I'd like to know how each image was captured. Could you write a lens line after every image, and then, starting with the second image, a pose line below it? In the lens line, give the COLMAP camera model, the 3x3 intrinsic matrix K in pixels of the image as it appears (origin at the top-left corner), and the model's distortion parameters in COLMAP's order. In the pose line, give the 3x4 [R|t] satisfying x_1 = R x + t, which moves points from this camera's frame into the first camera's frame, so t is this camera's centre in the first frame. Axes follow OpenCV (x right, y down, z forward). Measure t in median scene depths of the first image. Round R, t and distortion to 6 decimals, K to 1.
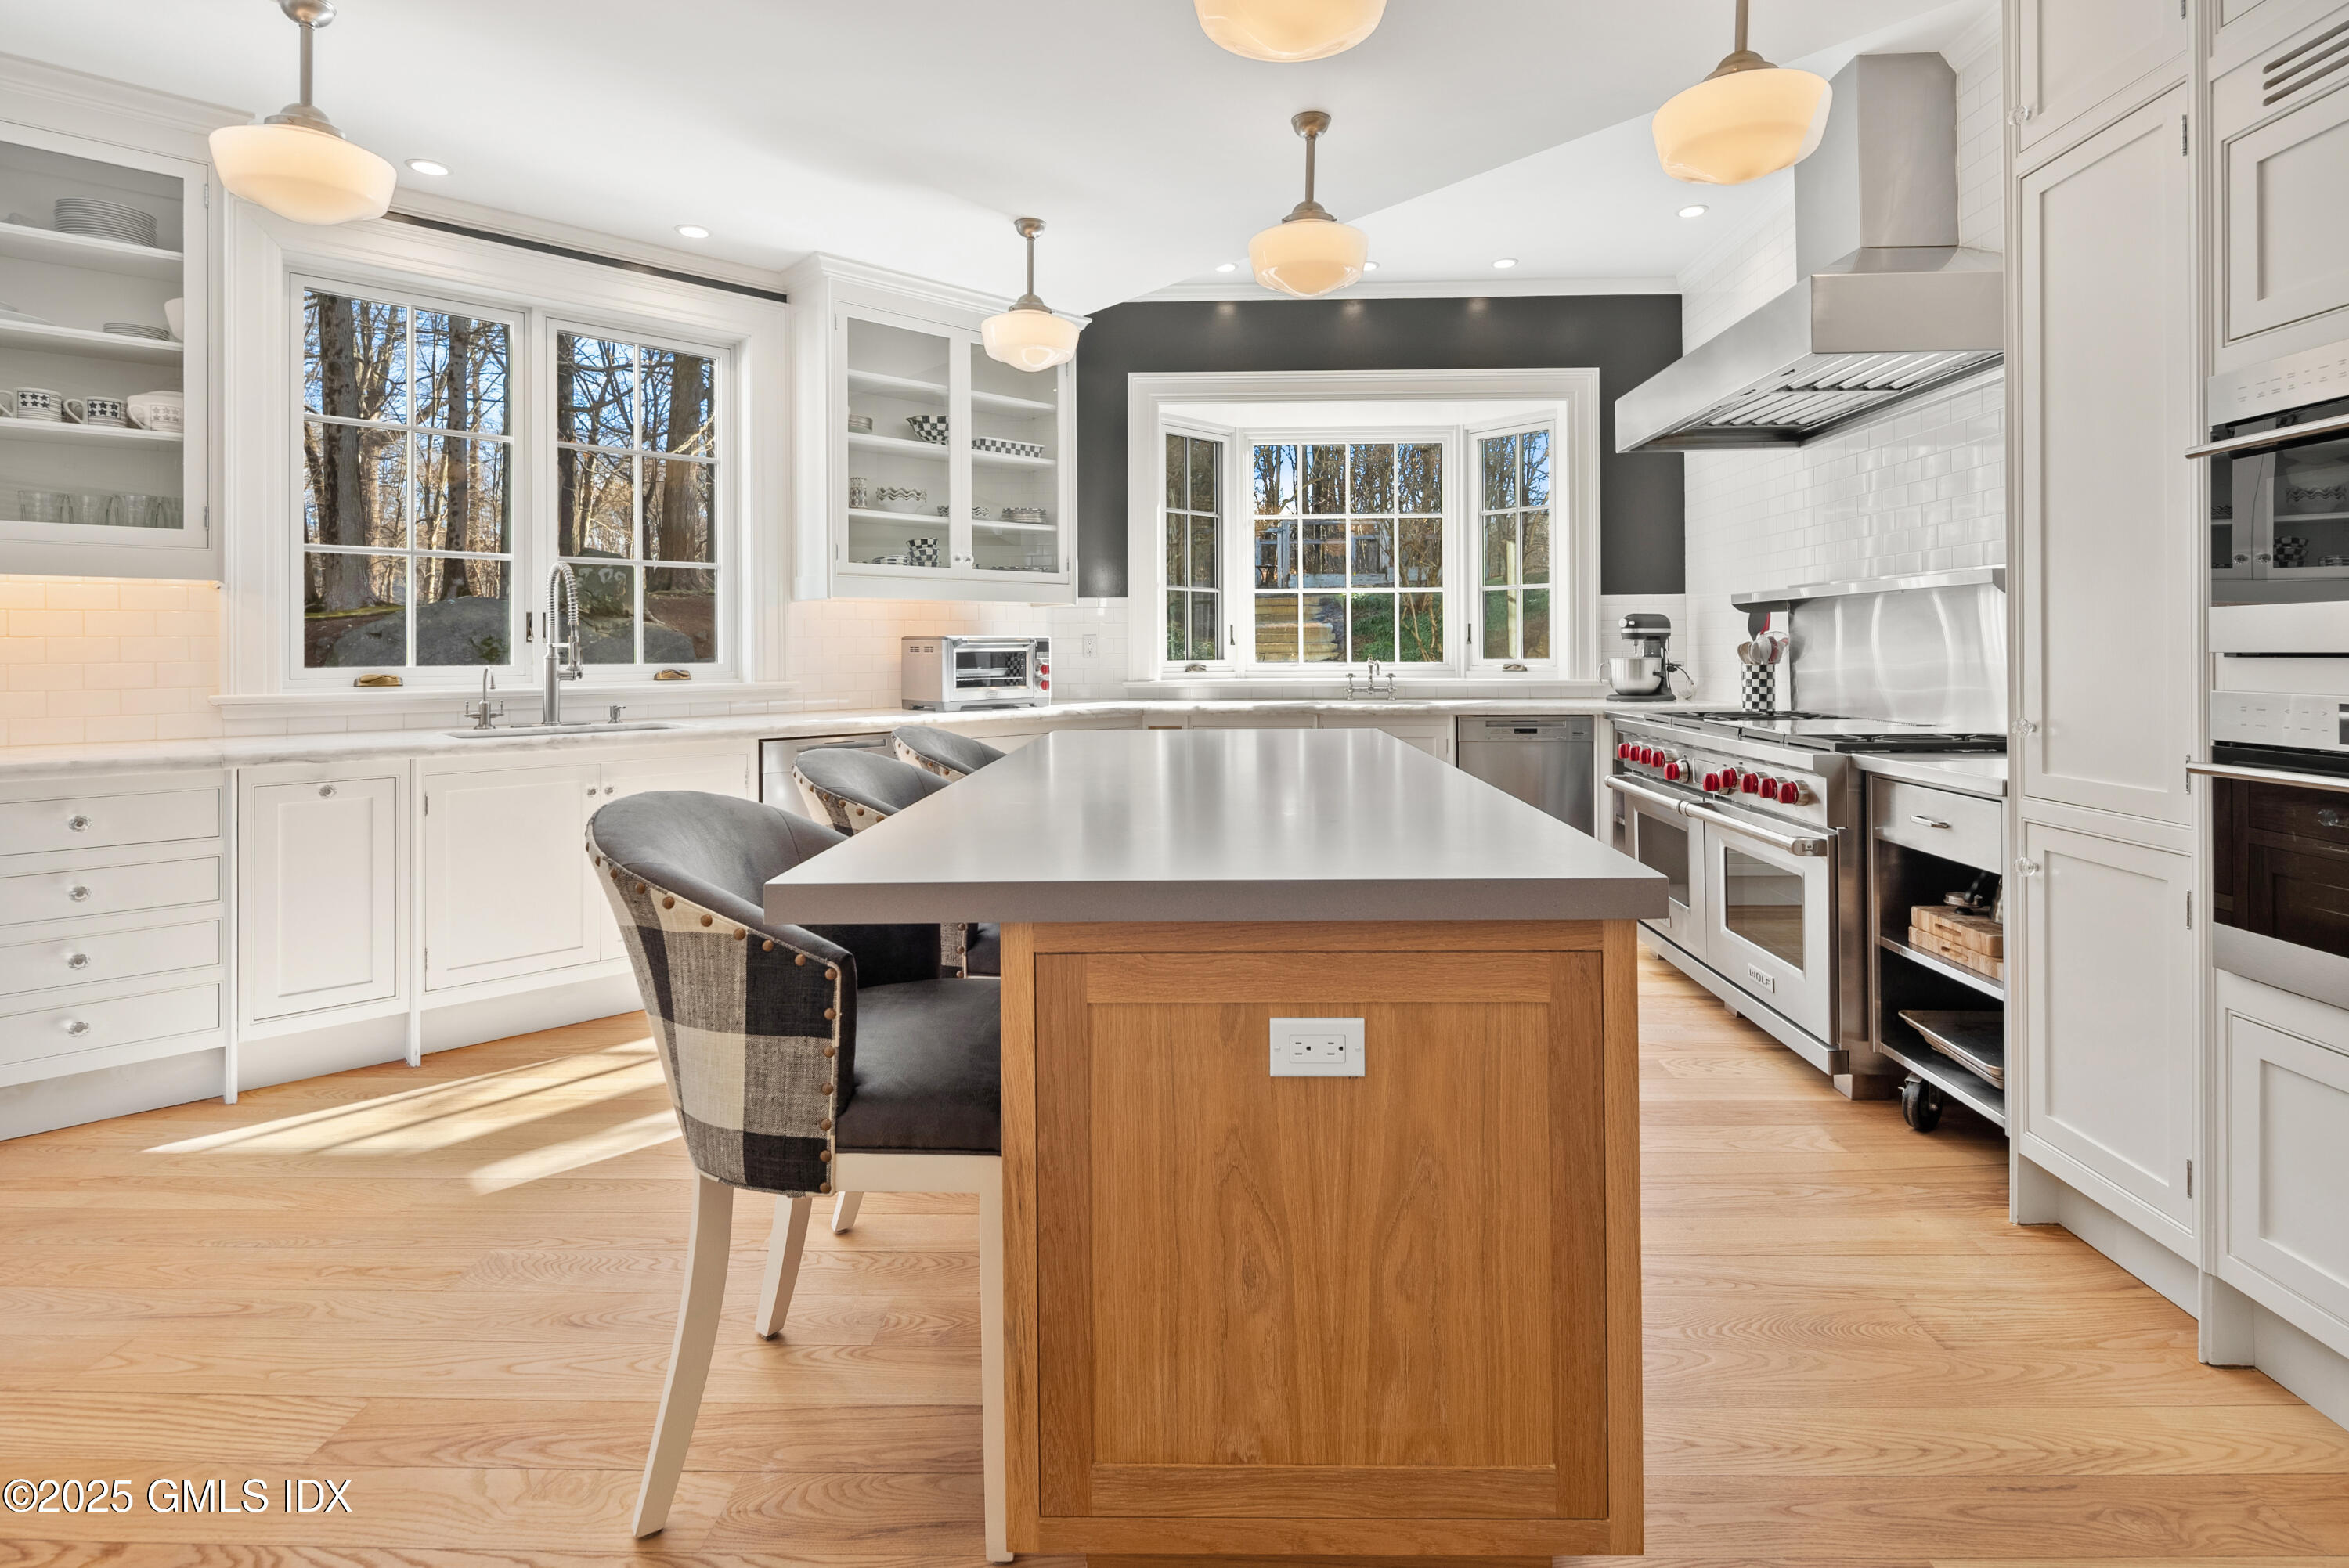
lens RADIAL K [[1148.4, 0, 1206.9], [0, 1148.4, 654.5], [0, 0, 1]] dist [0.004753, -0.002402]
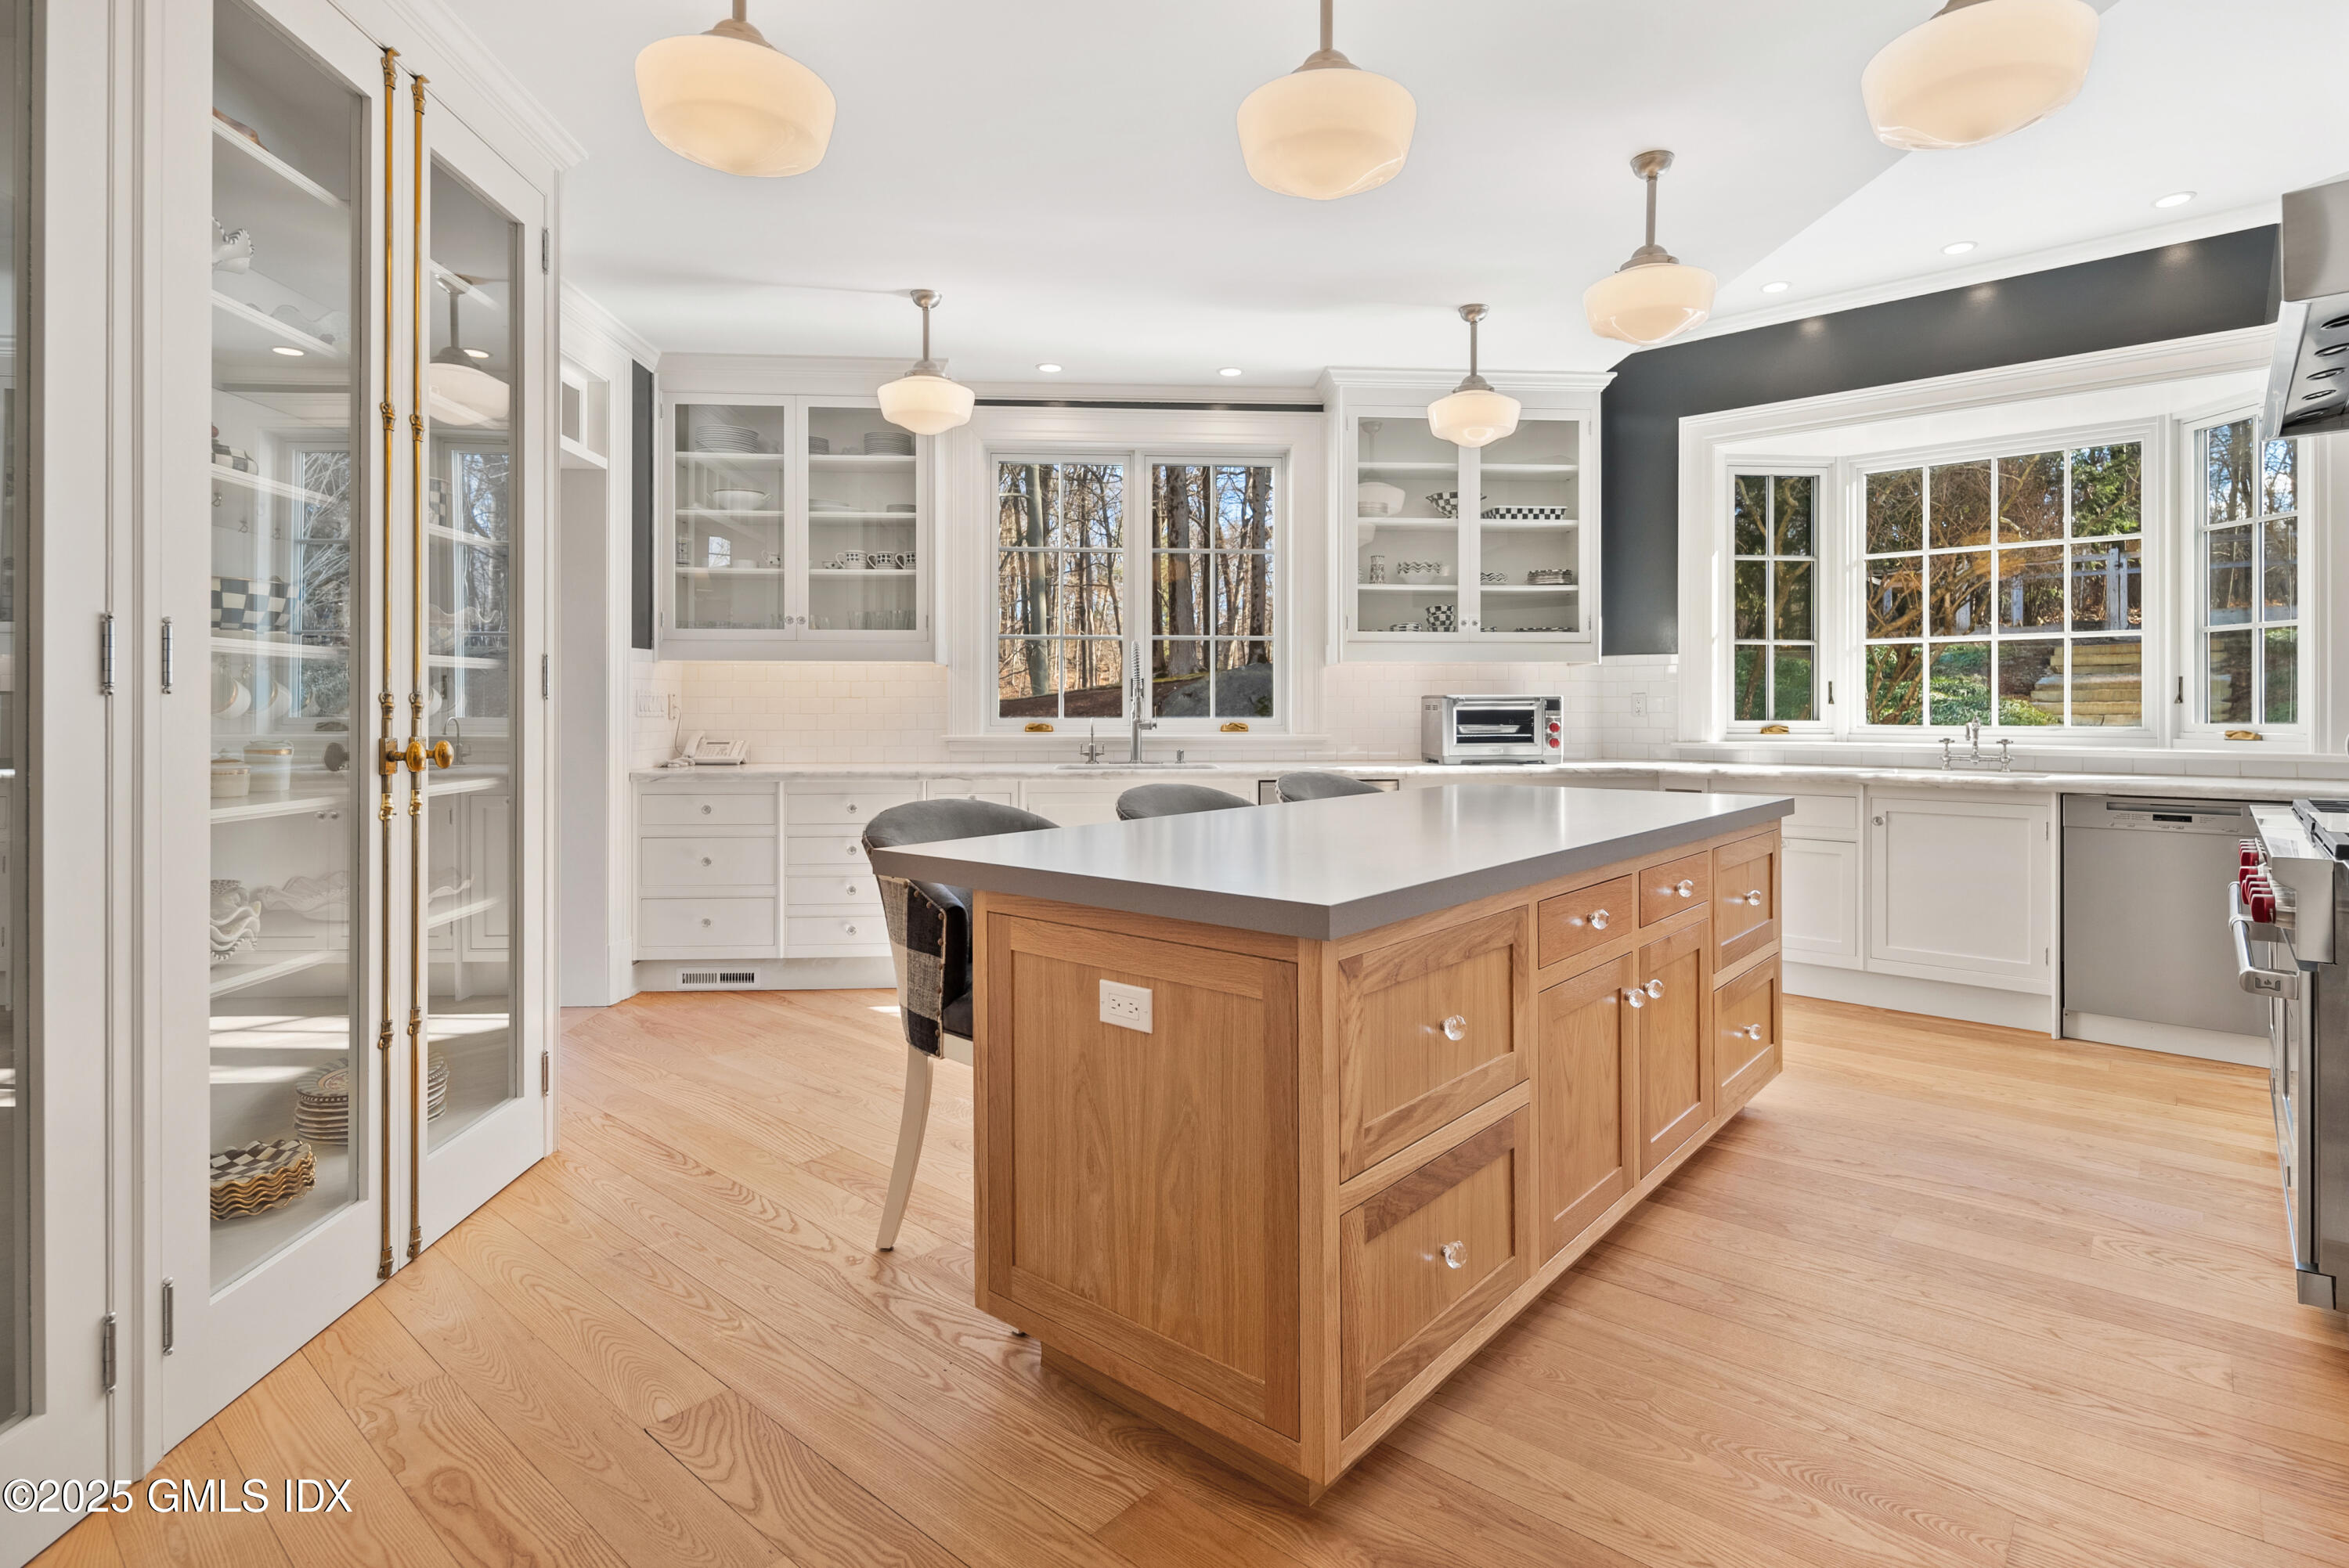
lens RADIAL K [[1148.4, 0, 1189.2], [0, 1148.4, 719.8], [0, 0, 1]] dist [0.004753, -0.002402]
pose [[0.777091, 0.010525, -0.629300, 0.286348], [-0.006522, 0.999941, 0.008670, -0.000804], [0.629354, -0.002634, 0.777114, 0.002666]]
